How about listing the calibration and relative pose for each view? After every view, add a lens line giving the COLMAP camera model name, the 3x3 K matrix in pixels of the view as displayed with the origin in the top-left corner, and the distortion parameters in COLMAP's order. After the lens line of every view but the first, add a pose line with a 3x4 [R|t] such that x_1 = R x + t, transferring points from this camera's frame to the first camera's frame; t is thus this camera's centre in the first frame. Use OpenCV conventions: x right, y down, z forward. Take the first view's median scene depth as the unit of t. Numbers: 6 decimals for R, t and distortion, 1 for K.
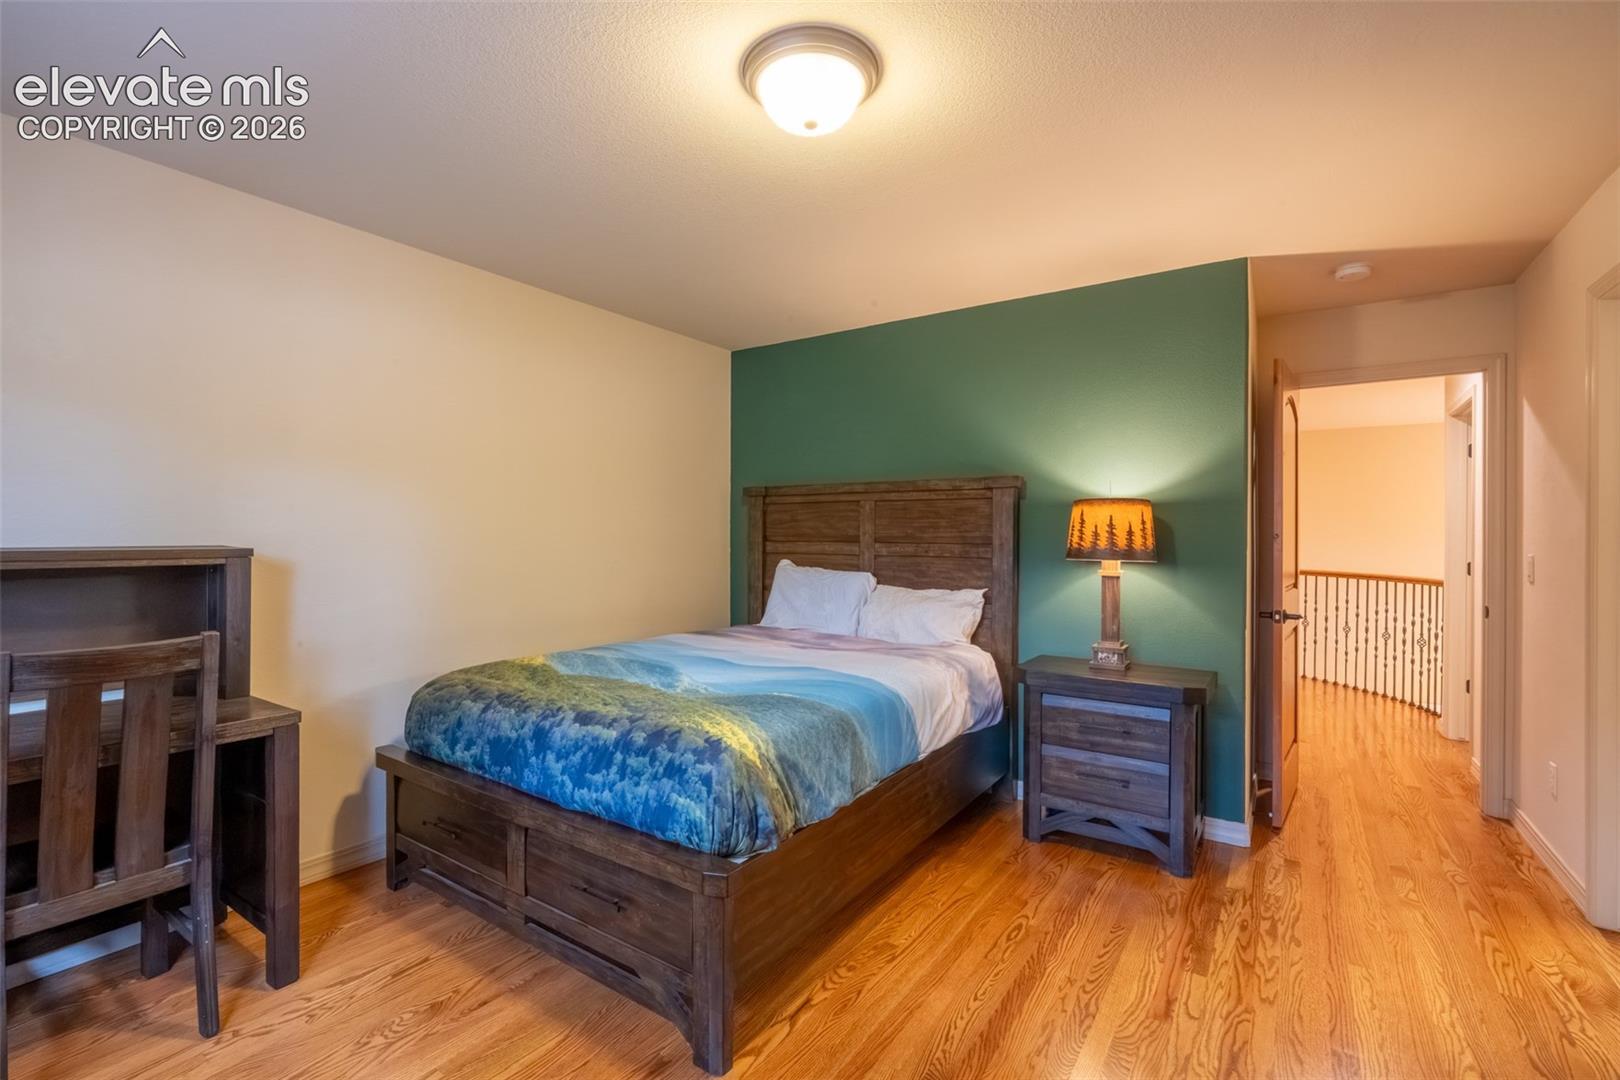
lens RADIAL K [[717.4, 0, 802.9], [0, 717.4, 539.3], [0, 0, 1]] dist [-0.003503, -0.000183]
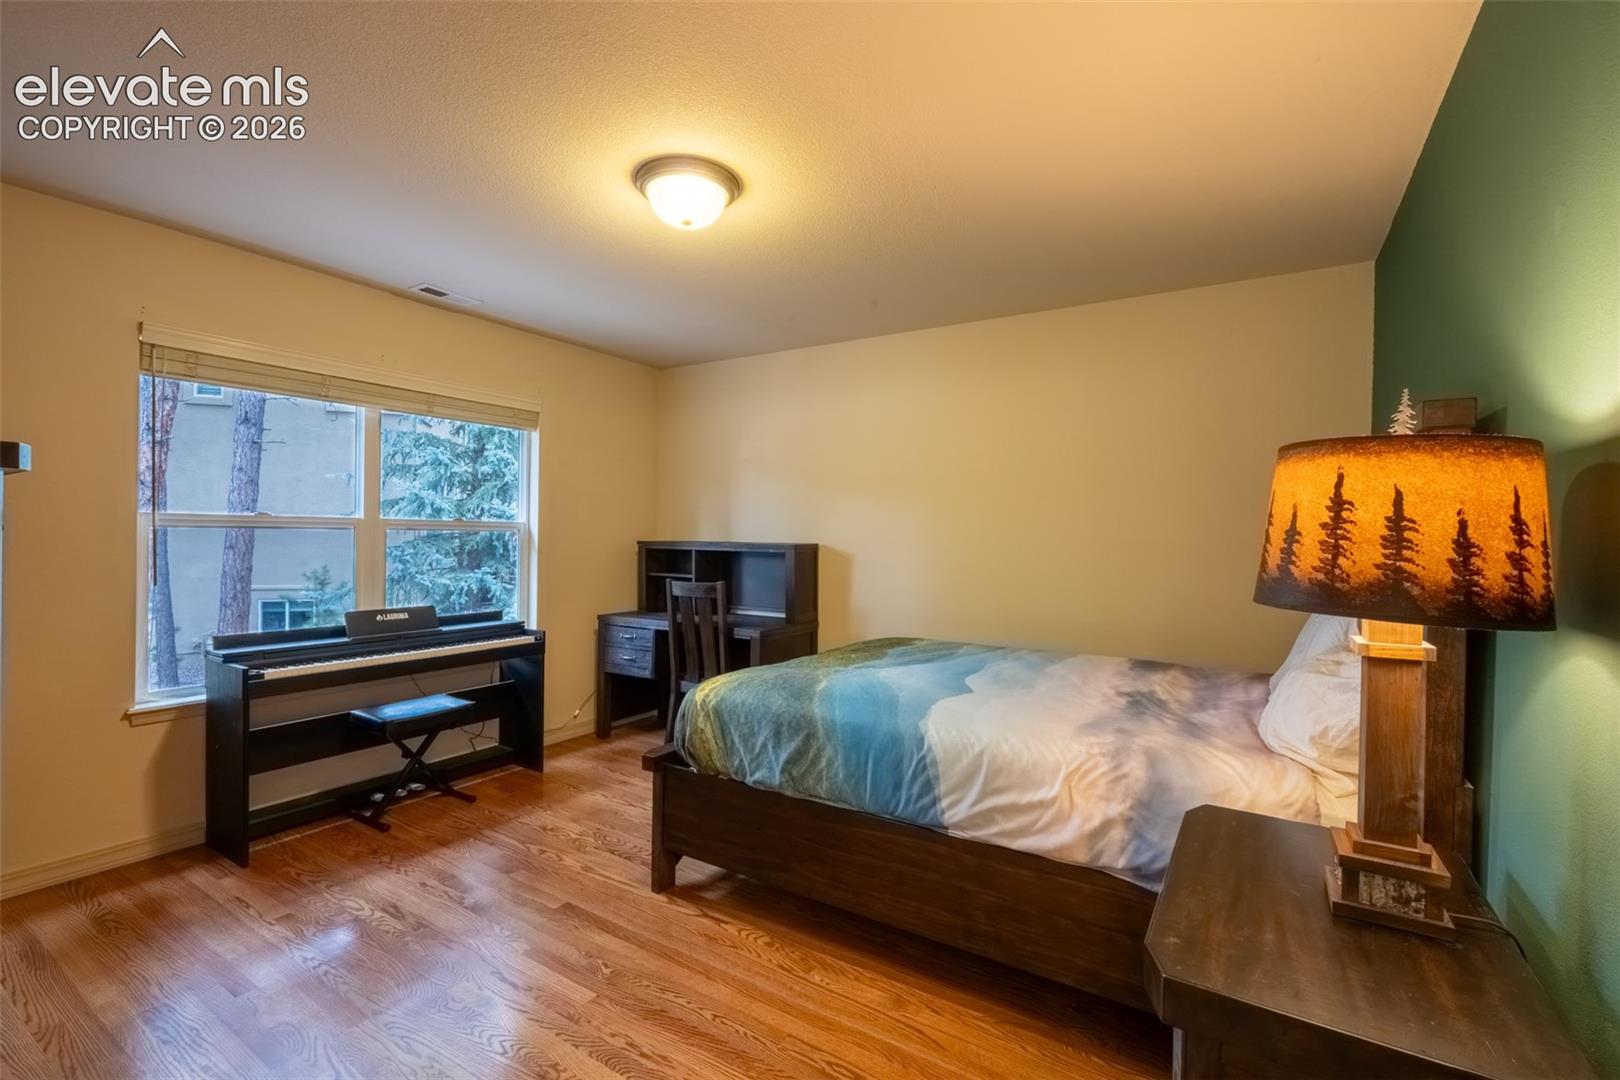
lens RADIAL K [[717.4, 0, 802.9], [0, 717.4, 539.3], [0, 0, 1]] dist [-0.003503, -0.000183]
pose [[0.033487, 0.002222, -0.999437, 1.116021], [-0.022593, 0.999744, 0.001466, -0.005324], [0.999184, 0.022531, 0.033528, 0.986974]]
